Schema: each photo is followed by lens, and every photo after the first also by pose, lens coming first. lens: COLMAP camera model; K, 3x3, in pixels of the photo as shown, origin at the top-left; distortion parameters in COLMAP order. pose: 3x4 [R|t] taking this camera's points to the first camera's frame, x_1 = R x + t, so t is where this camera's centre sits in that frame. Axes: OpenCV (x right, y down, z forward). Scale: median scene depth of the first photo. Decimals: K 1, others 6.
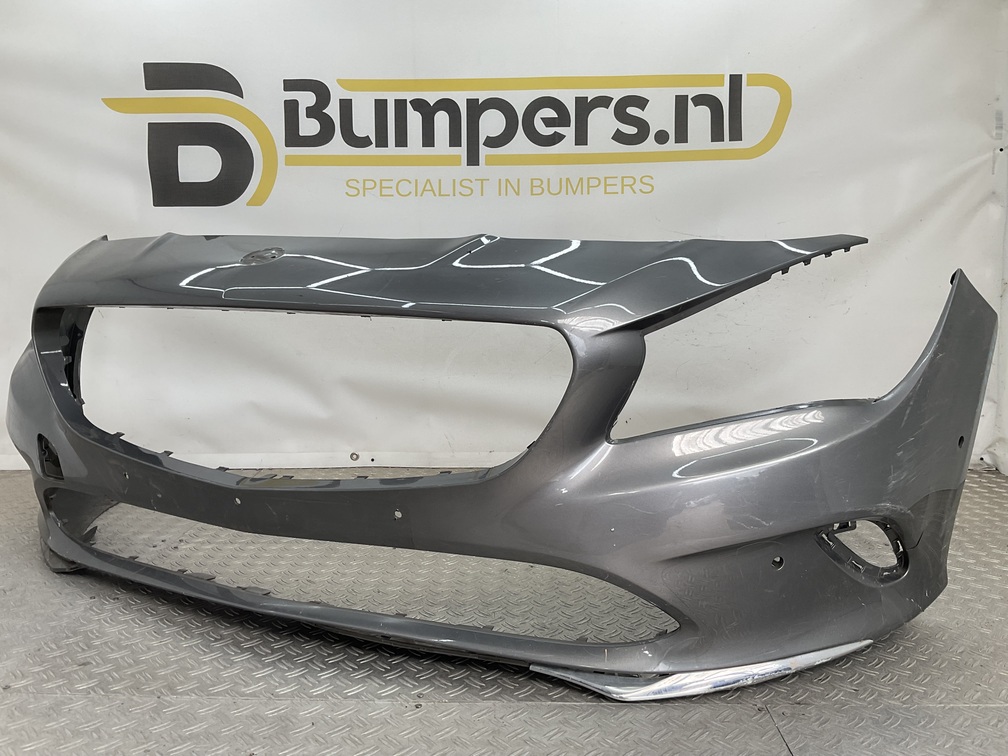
lens RADIAL K [[828.3, 0, 504.9], [0, 828.3, 376.2], [0, 0, 1]] dist [0.117982, -0.229529]
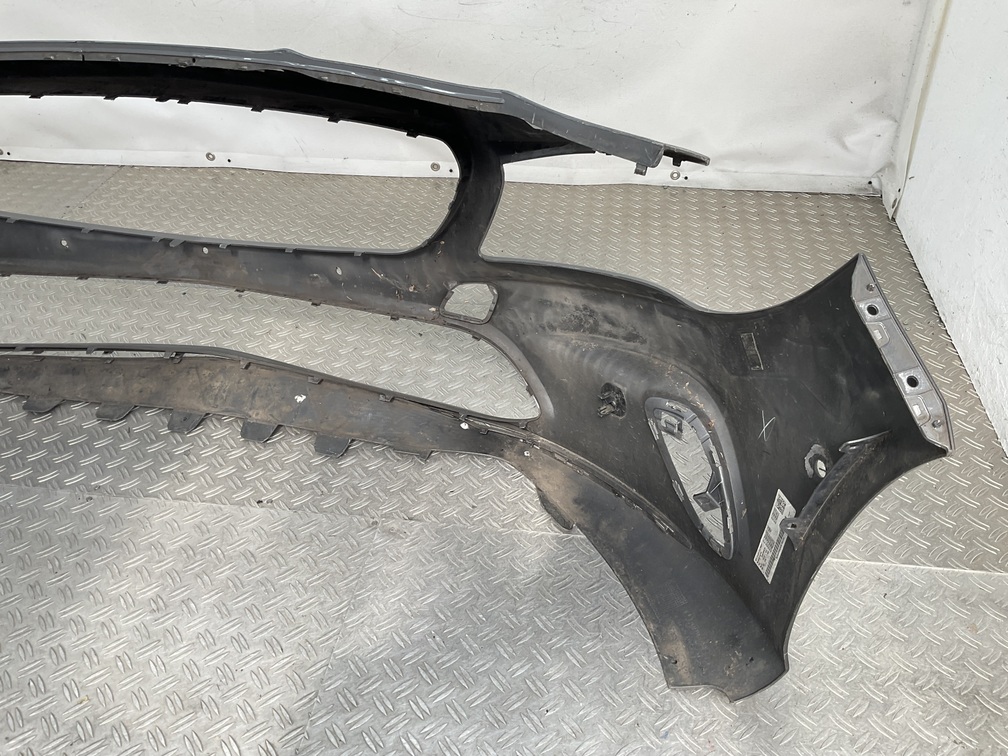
lens RADIAL K [[828.3, 0, 504.9], [0, 828.3, 376.2], [0, 0, 1]] dist [0.117982, -0.229529]
pose [[0.993850, 0.055756, -0.095679, 0.280550], [-0.003223, 0.878199, 0.478284, -0.154725], [0.110692, -0.475034, 0.872978, 0.063185]]
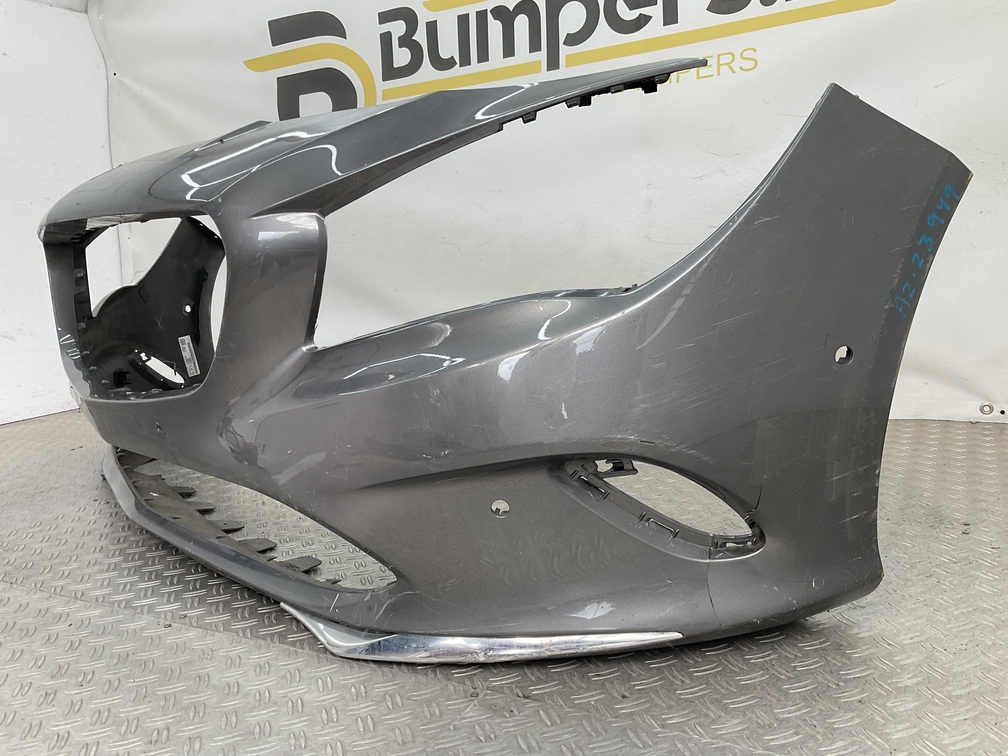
lens RADIAL K [[831.2, 0, 504.0], [0, 831.2, 378.0], [0, 0, 1]] dist [0.063717, -0.124006]
pose [[0.888916, 0.012600, -0.457896, 0.329003], [0.009528, 0.998897, 0.045983, 0.034759], [0.457970, -0.045238, 0.887816, 0.167566]]
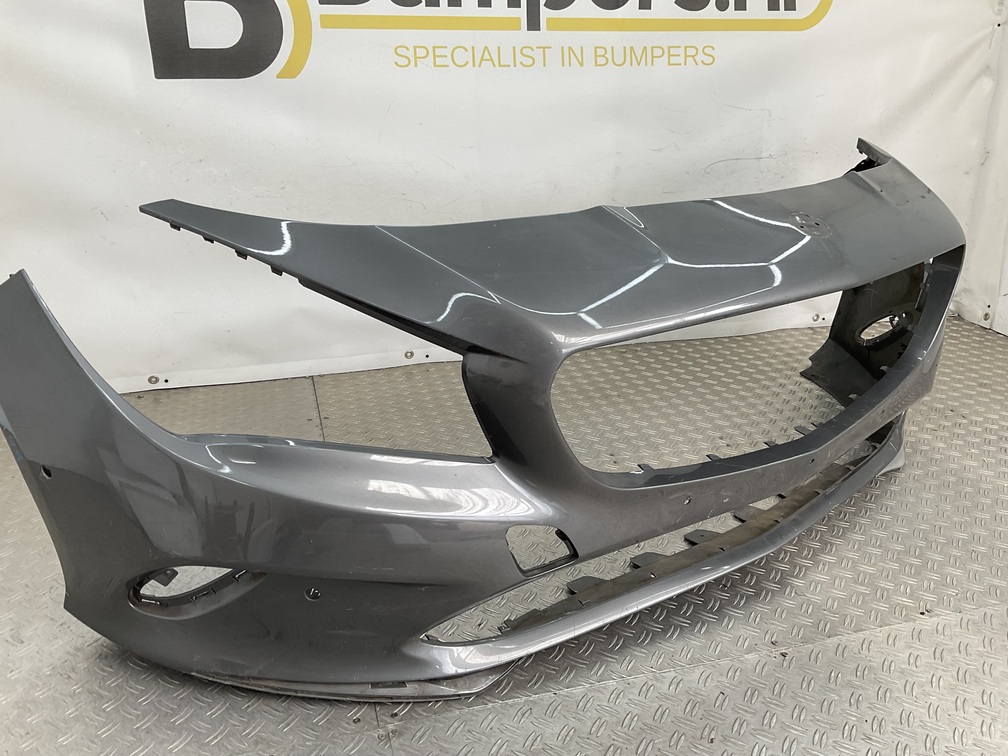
lens RADIAL K [[831.2, 0, 504.0], [0, 831.2, 378.0], [0, 0, 1]] dist [0.063717, -0.124006]
pose [[0.955010, -0.101873, 0.278529, -0.358697], [0.027753, 0.965730, 0.258061, -0.124879], [-0.295273, -0.238721, 0.925109, 0.085692]]
